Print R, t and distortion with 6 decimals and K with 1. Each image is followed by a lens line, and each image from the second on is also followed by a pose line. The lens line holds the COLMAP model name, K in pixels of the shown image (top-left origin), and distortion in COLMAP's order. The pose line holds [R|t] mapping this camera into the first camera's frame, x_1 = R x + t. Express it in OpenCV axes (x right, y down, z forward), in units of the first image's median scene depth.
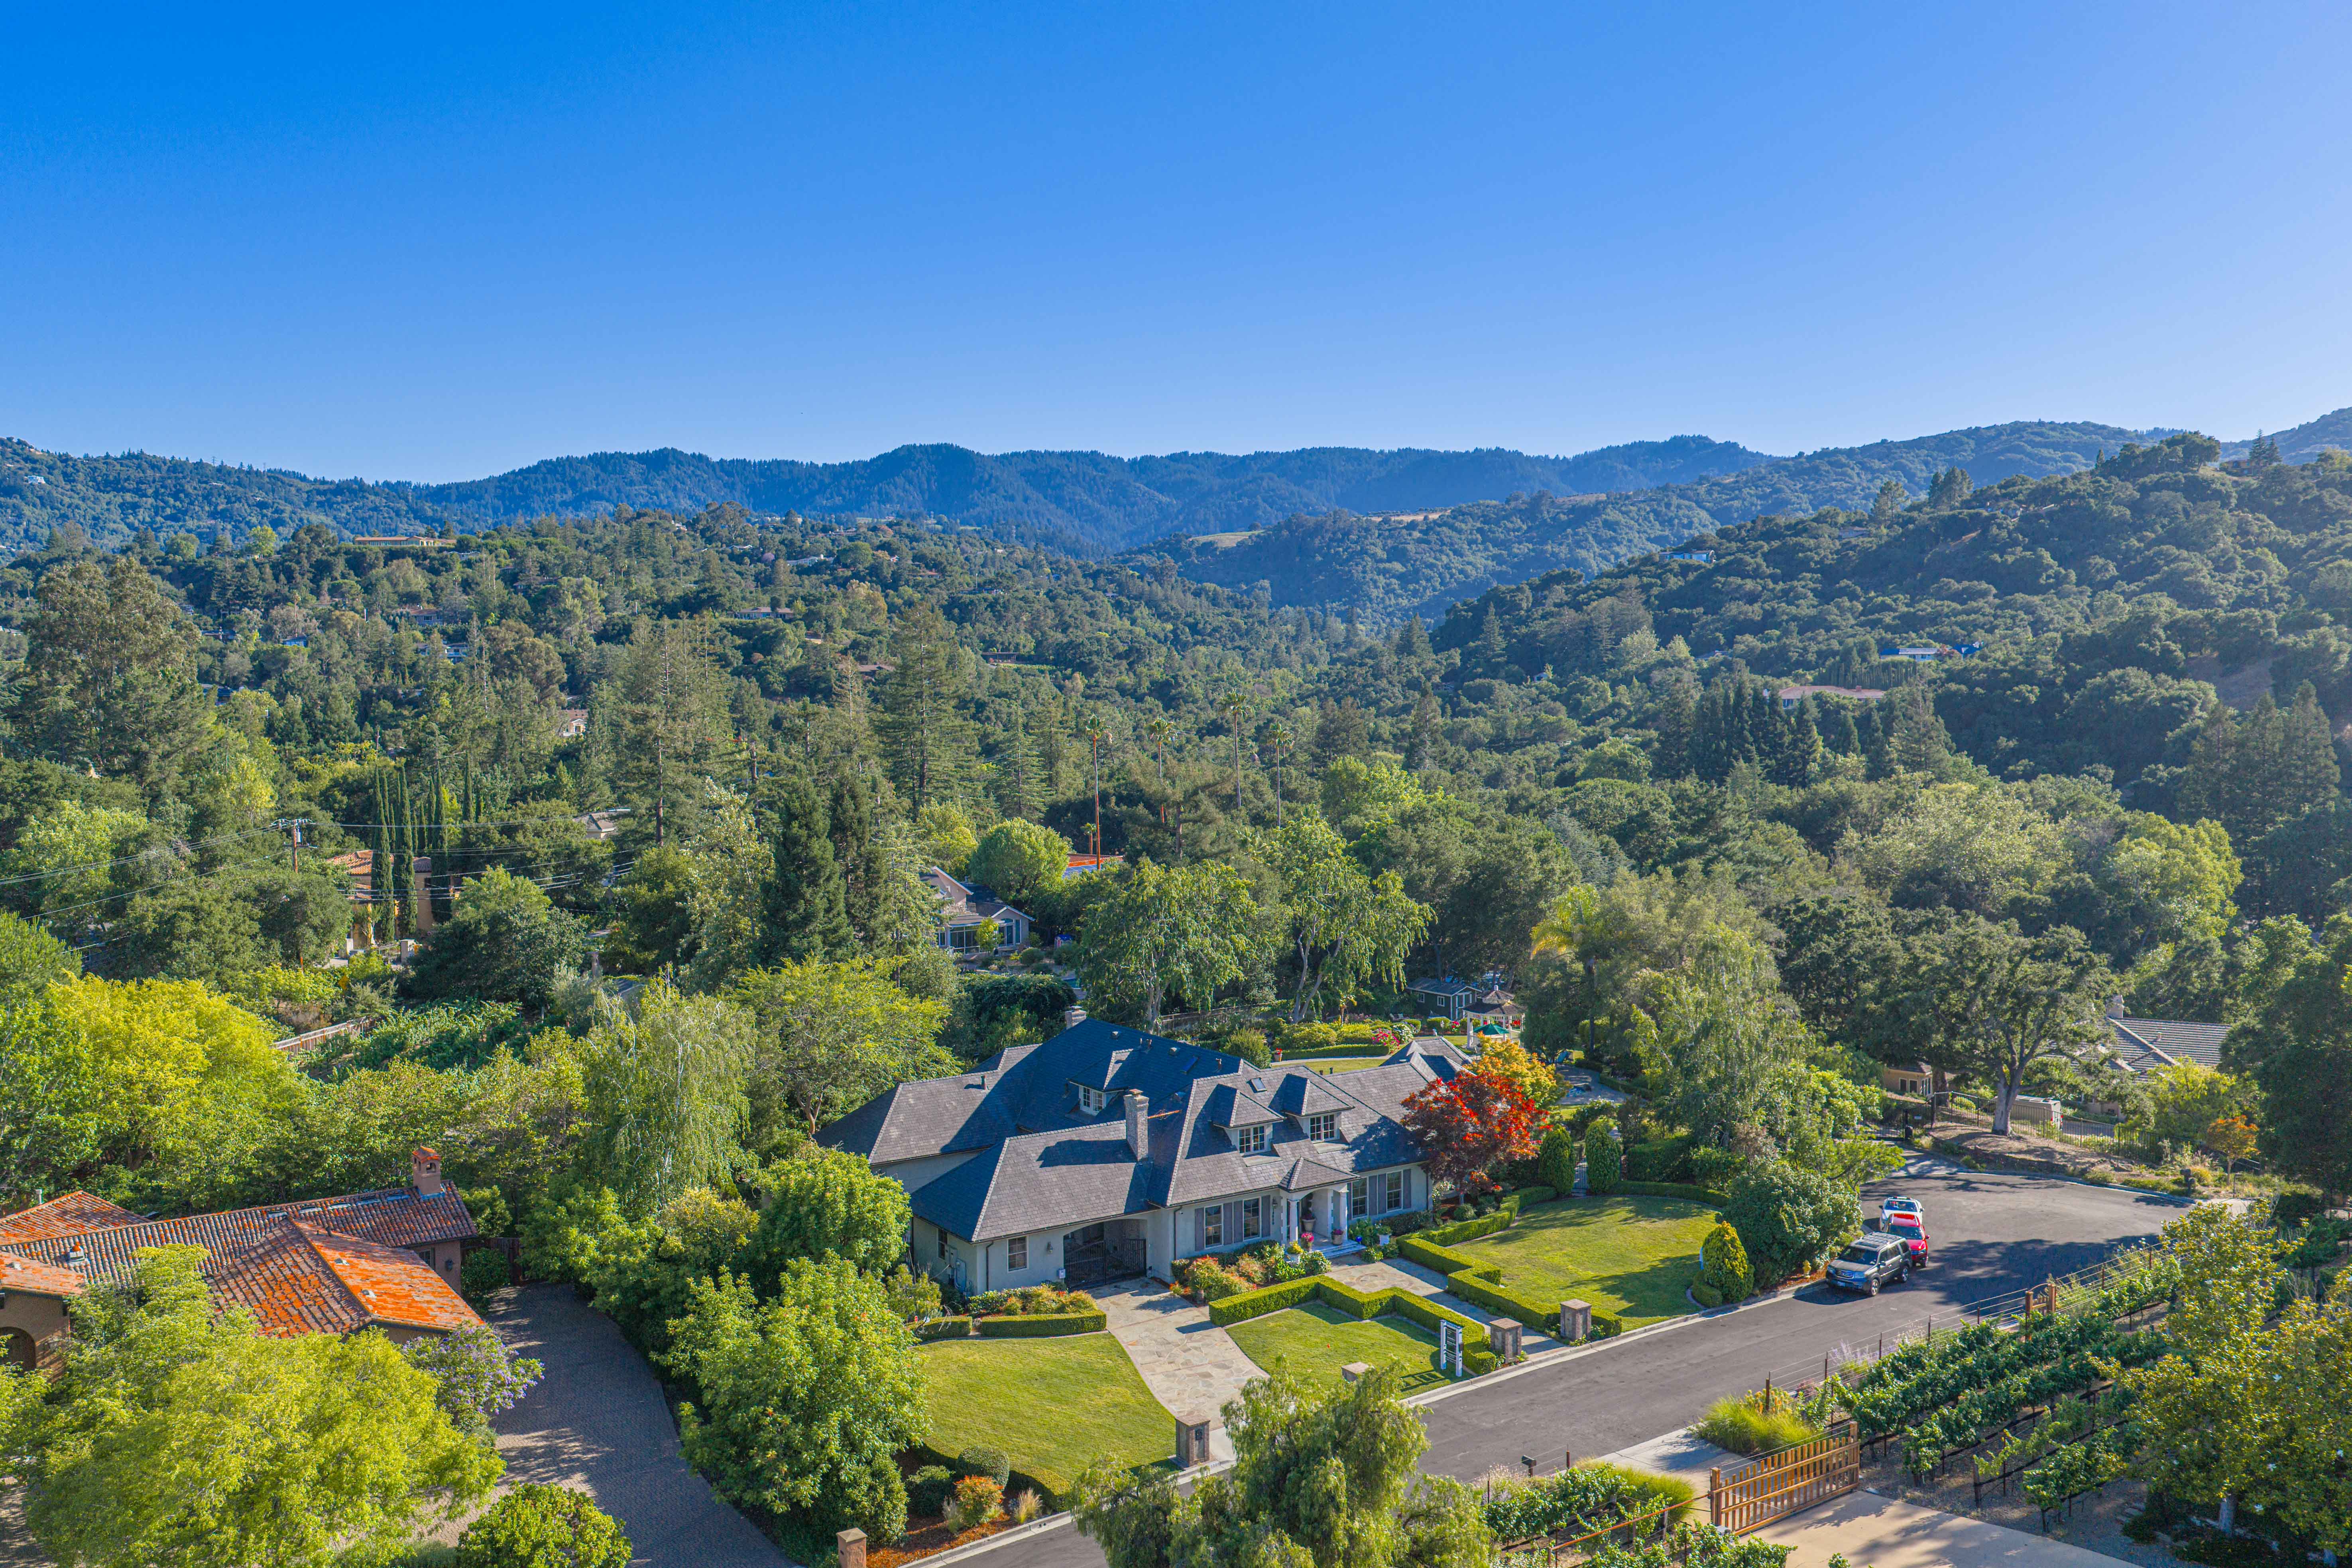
lens RADIAL K [[1975.2, 0, 1185.6], [0, 1975.2, 778.0], [0, 0, 1]] dist [0.027020, -0.047642]
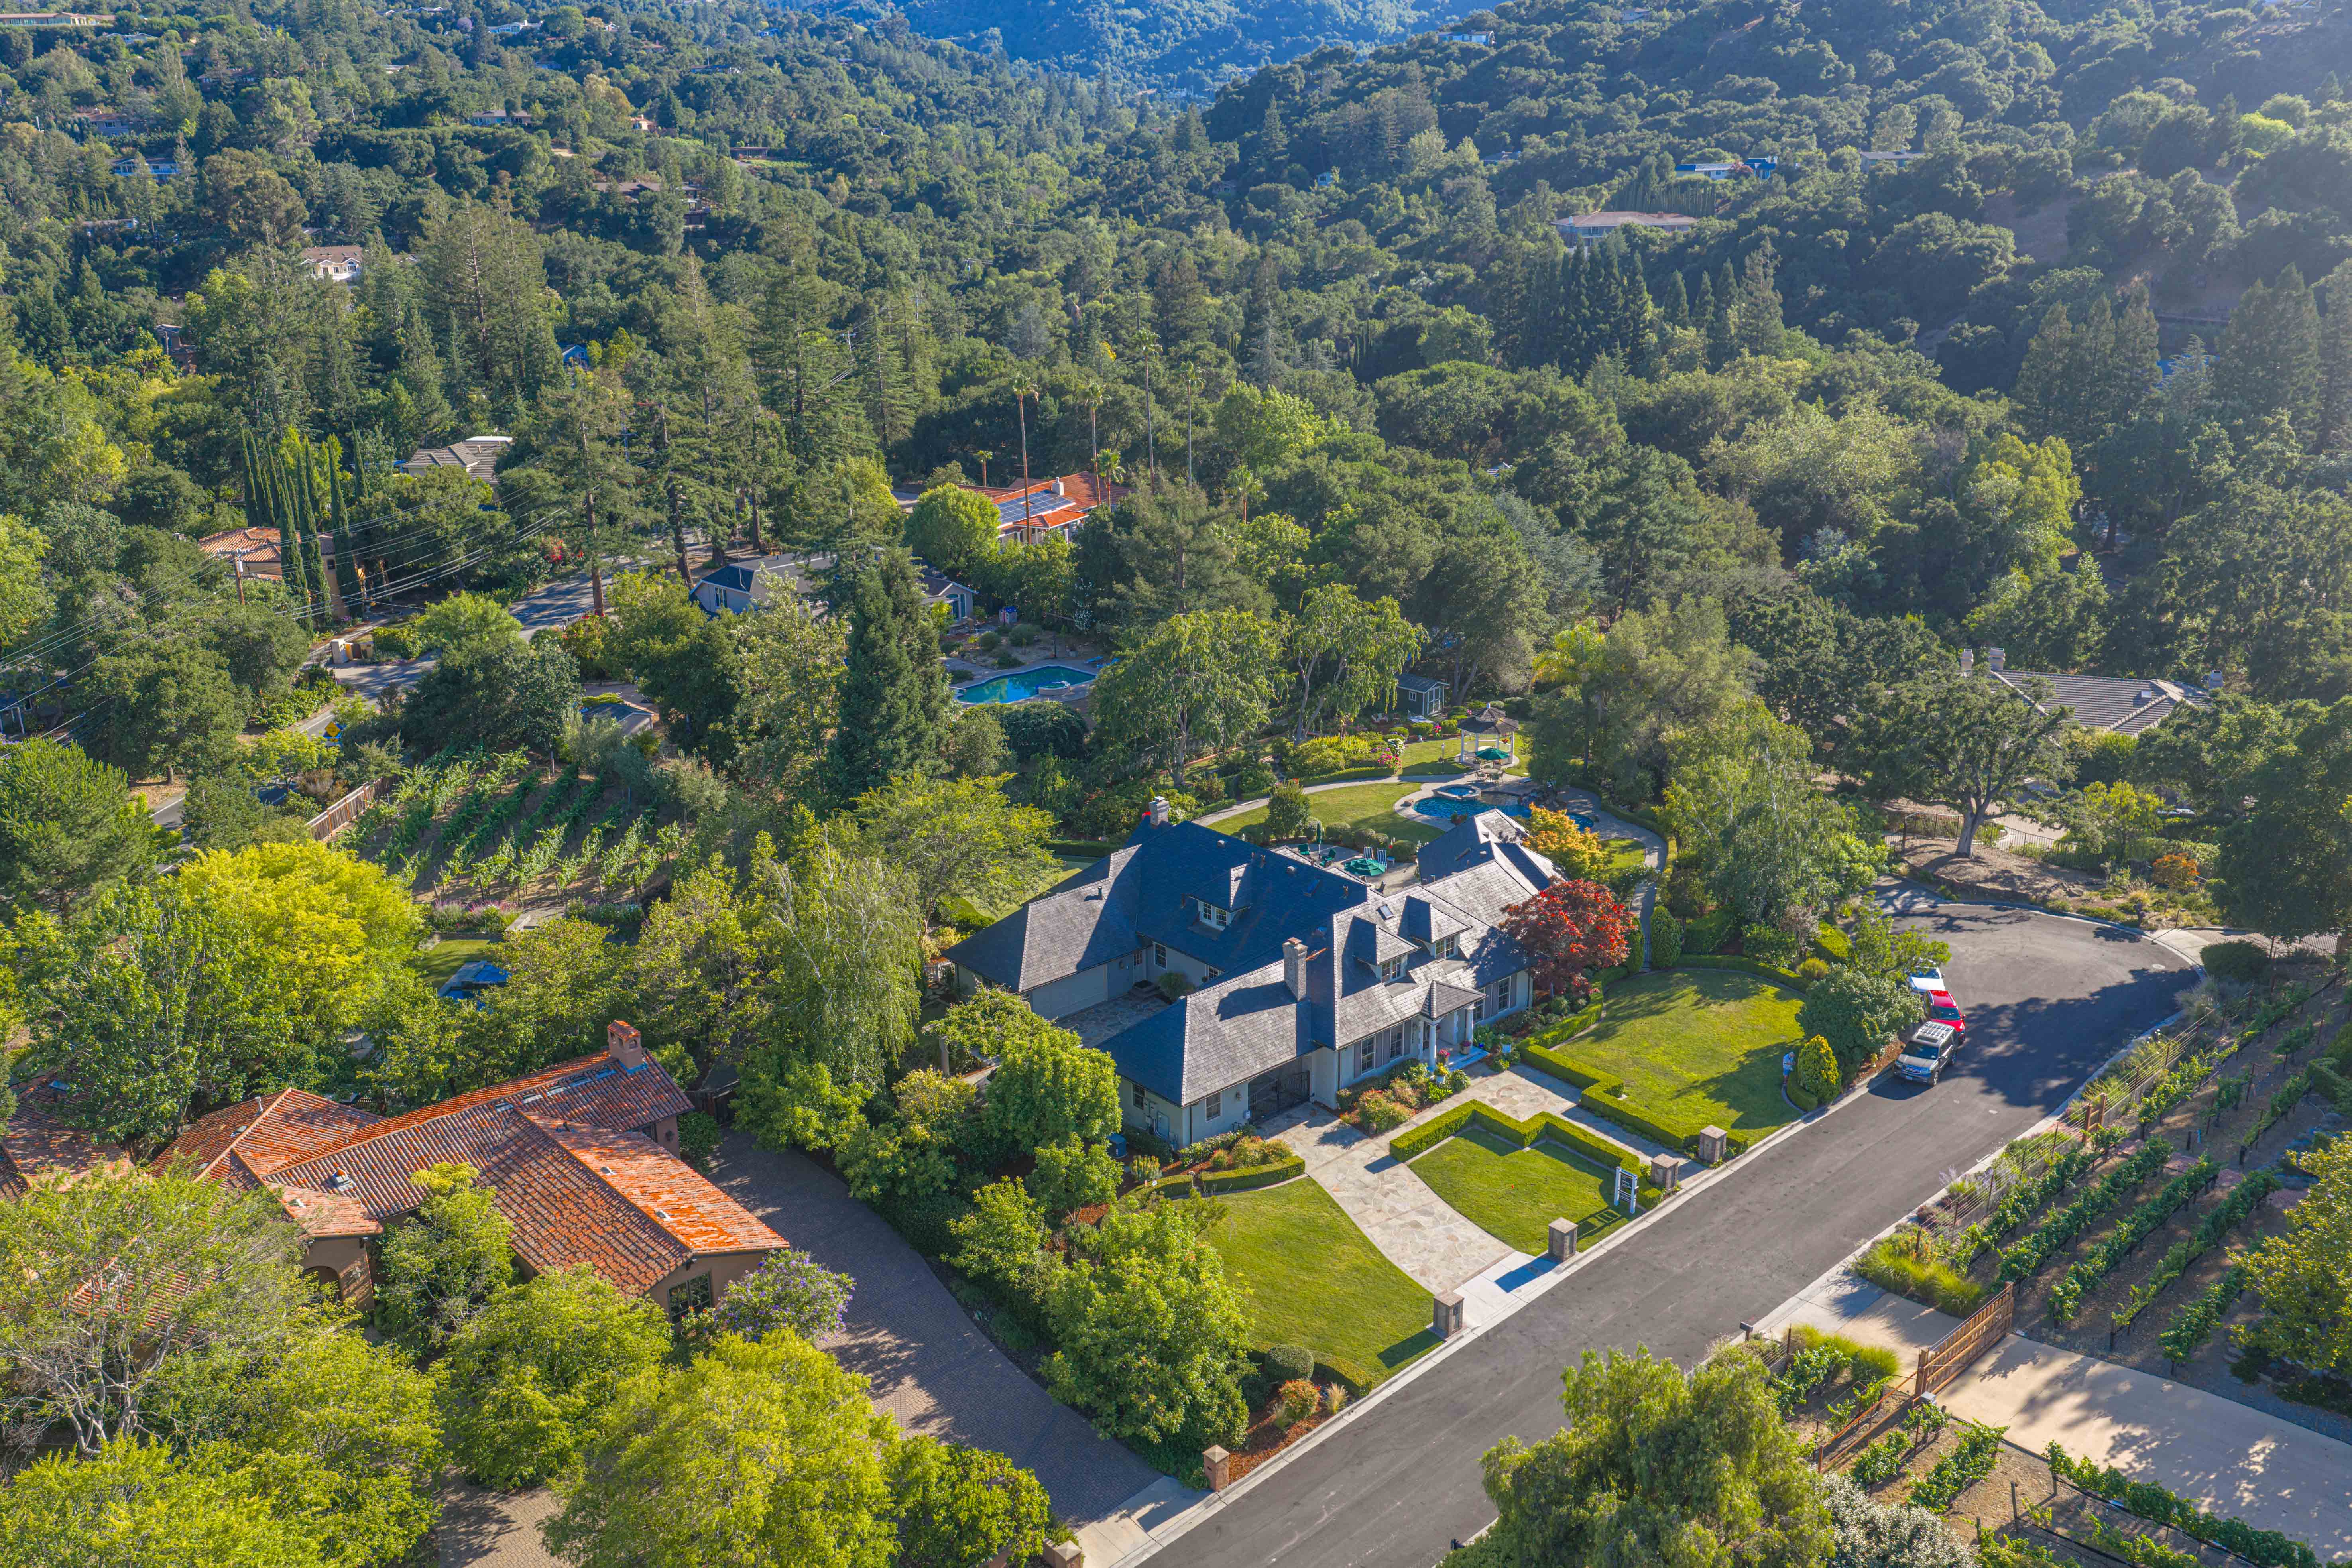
lens RADIAL K [[1975.2, 0, 1185.6], [0, 1975.2, 778.0], [0, 0, 1]] dist [0.027020, -0.047642]
pose [[0.990704, -0.047733, 0.127389, -0.171822], [0.012192, 0.963807, 0.266323, -0.171524], [-0.135490, -0.262294, 0.955429, -0.007191]]
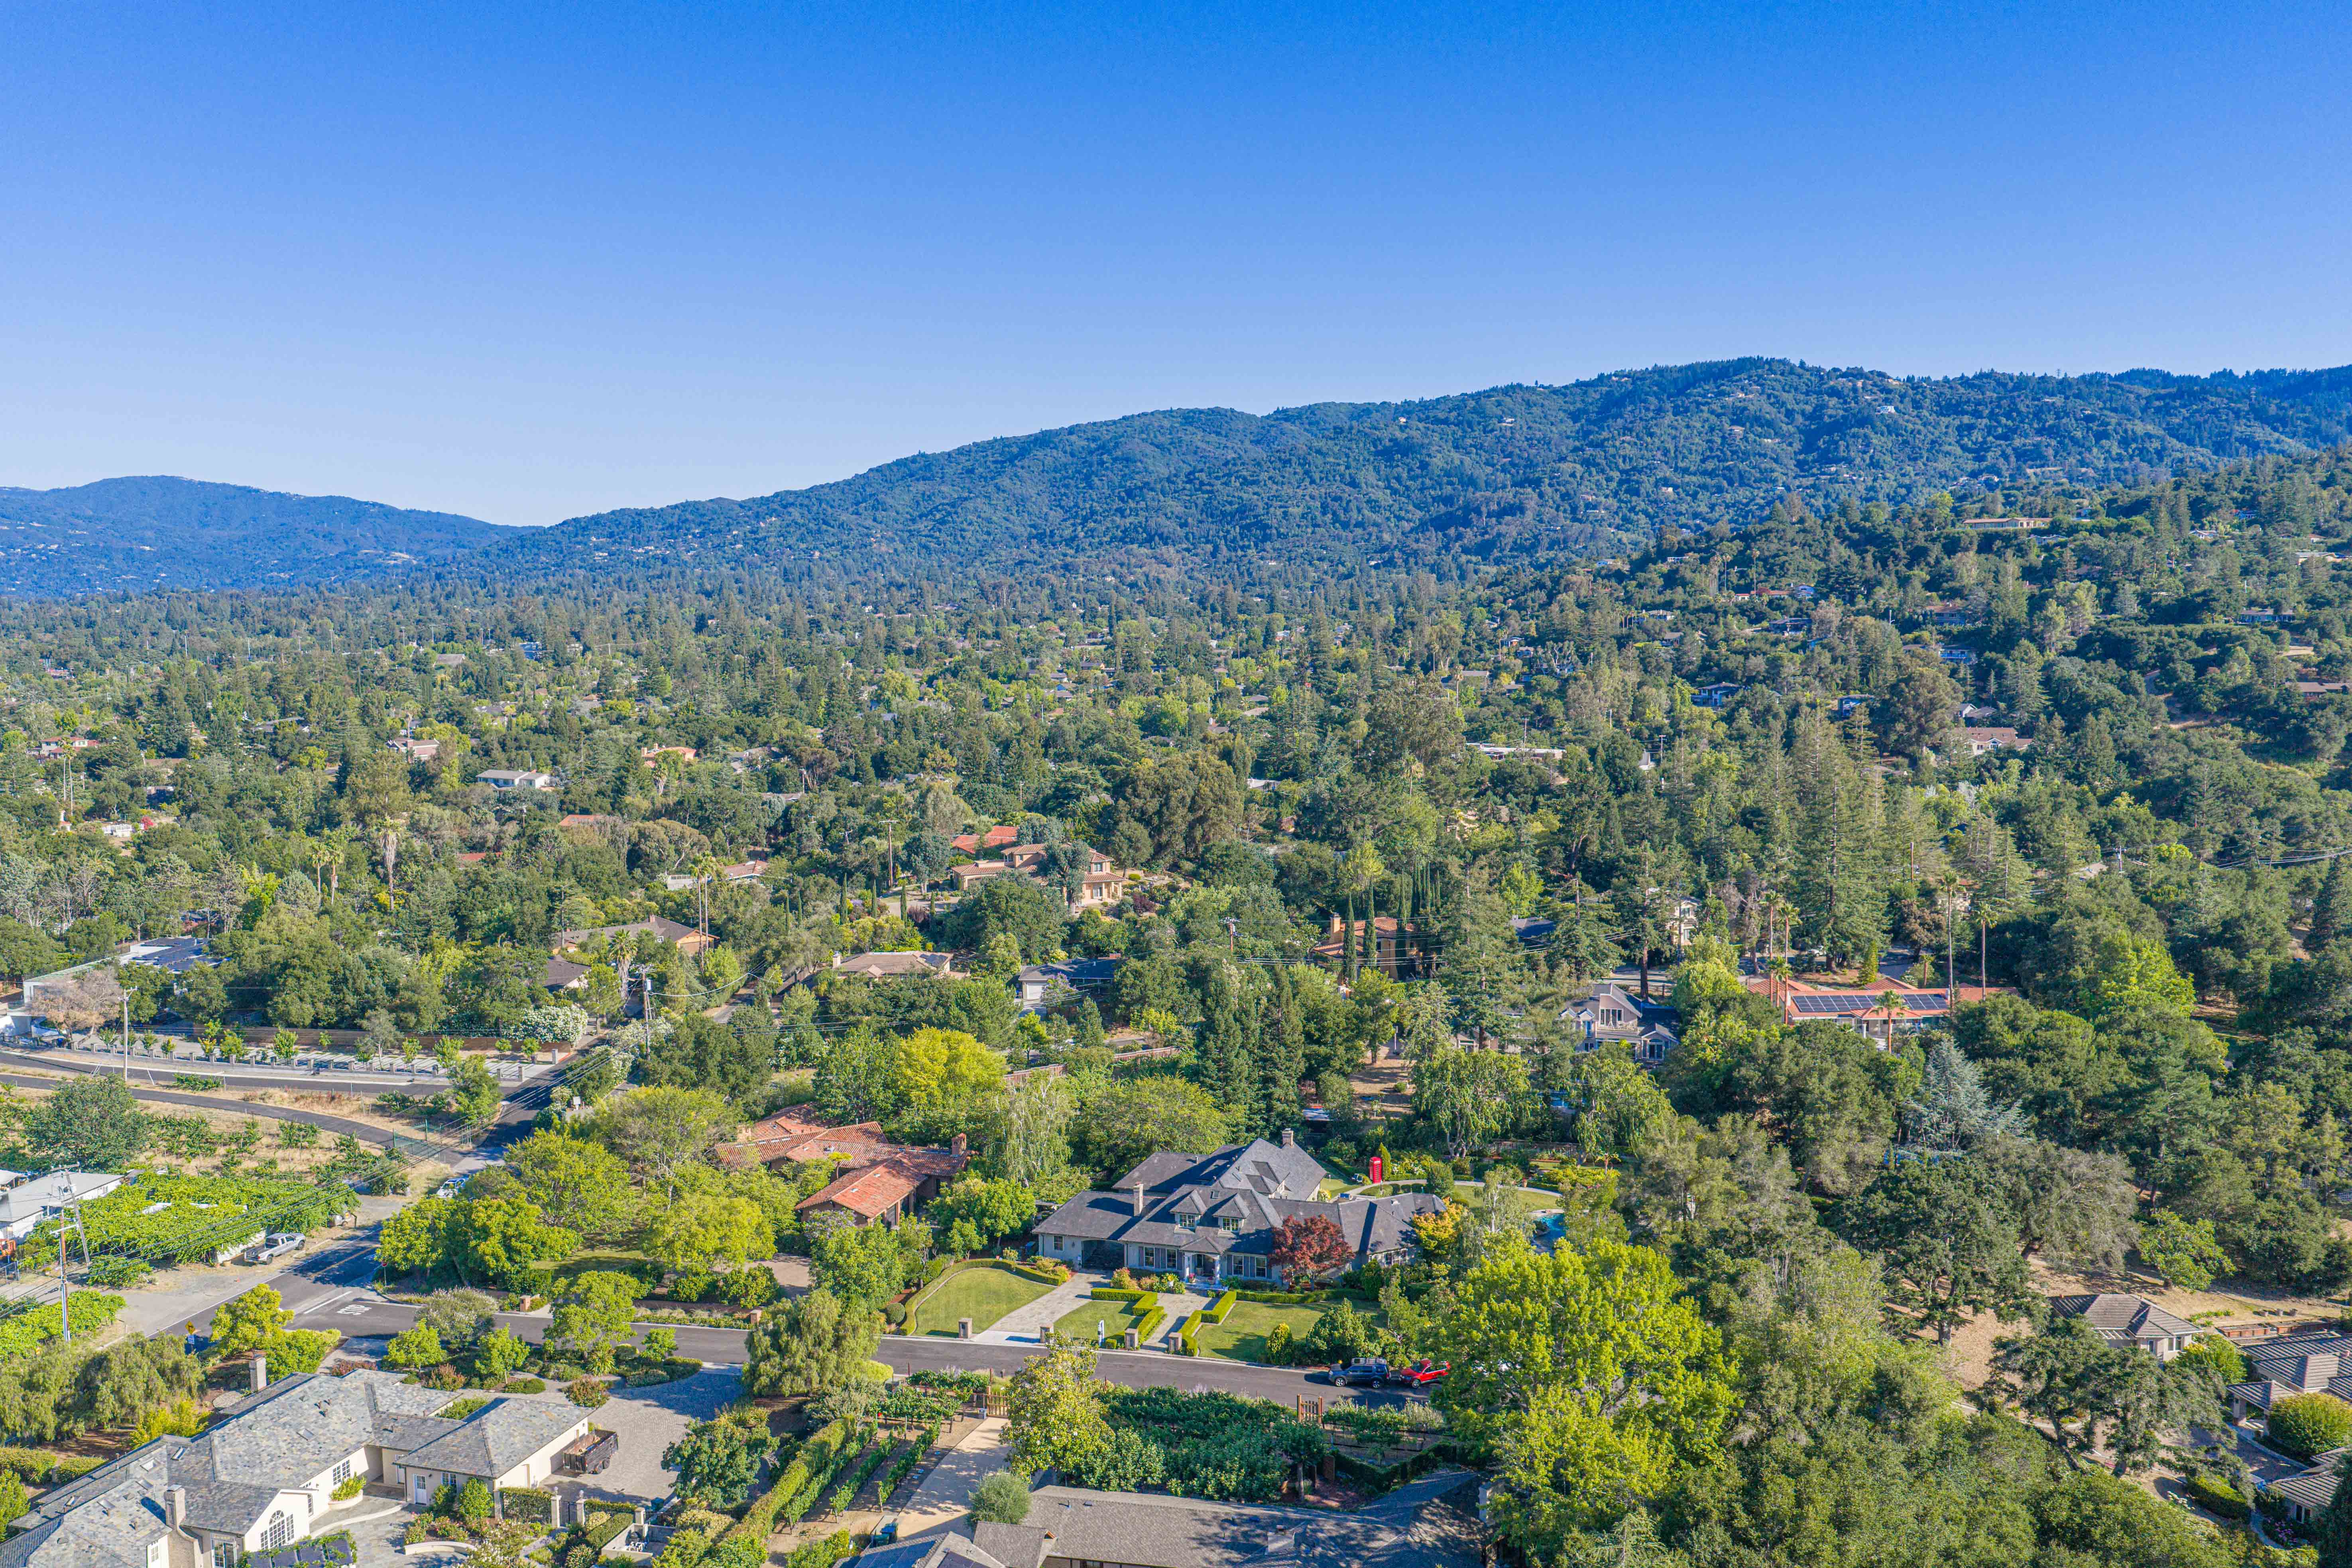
lens RADIAL K [[1975.2, 0, 1185.6], [0, 1975.2, 778.0], [0, 0, 1]] dist [0.027020, -0.047642]
pose [[0.634012, 0.076609, -0.769519, 1.214404], [-0.034911, 0.996902, 0.070482, -0.317492], [0.772535, -0.017822, 0.634722, -0.198232]]
